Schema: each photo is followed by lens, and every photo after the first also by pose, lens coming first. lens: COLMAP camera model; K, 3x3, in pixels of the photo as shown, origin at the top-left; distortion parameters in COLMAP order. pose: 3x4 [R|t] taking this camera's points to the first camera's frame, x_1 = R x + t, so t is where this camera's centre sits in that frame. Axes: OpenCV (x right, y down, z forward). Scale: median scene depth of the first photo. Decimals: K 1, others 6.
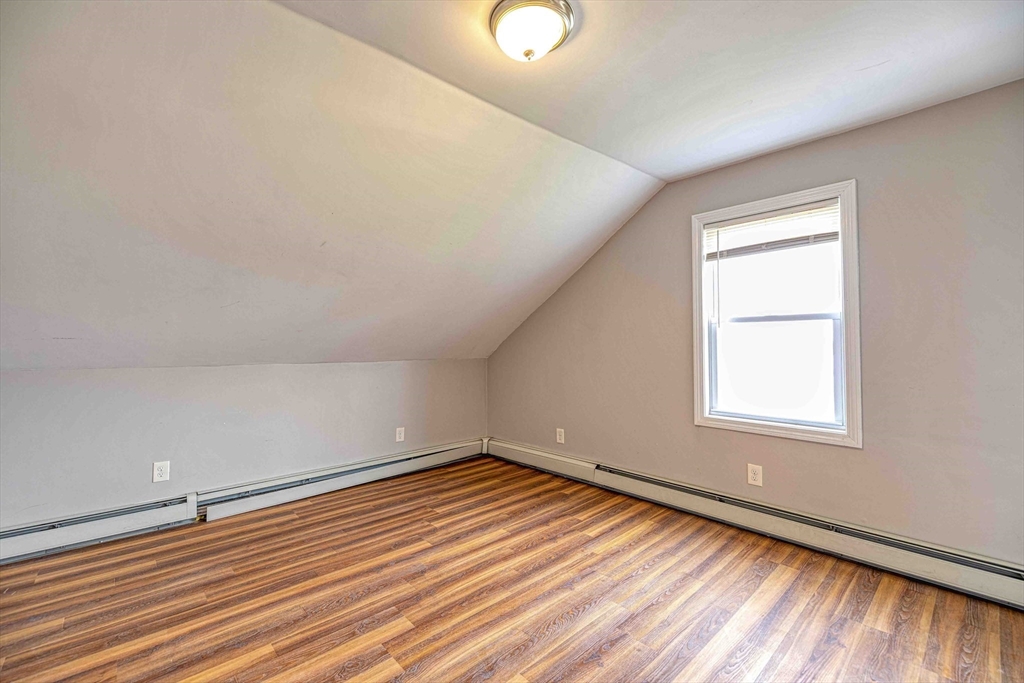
lens RADIAL K [[430.6, 0, 510.1], [0, 430.6, 343.0], [0, 0, 1]] dist [-0.003571, -0.000507]
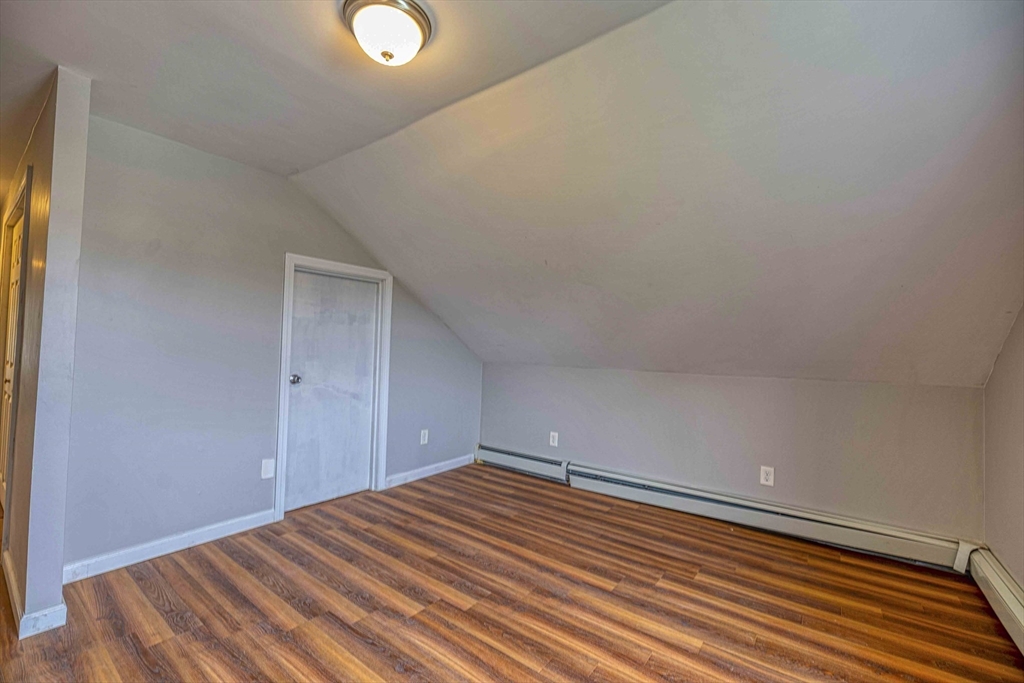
lens RADIAL K [[430.6, 0, 510.2], [0, 430.6, 339.4], [0, 0, 1]] dist [-0.003571, -0.000507]
pose [[0.178709, -0.014862, -0.983790, 0.578056], [-0.021900, 0.999578, -0.019079, -0.001586], [0.983658, 0.024955, 0.178308, 0.599346]]
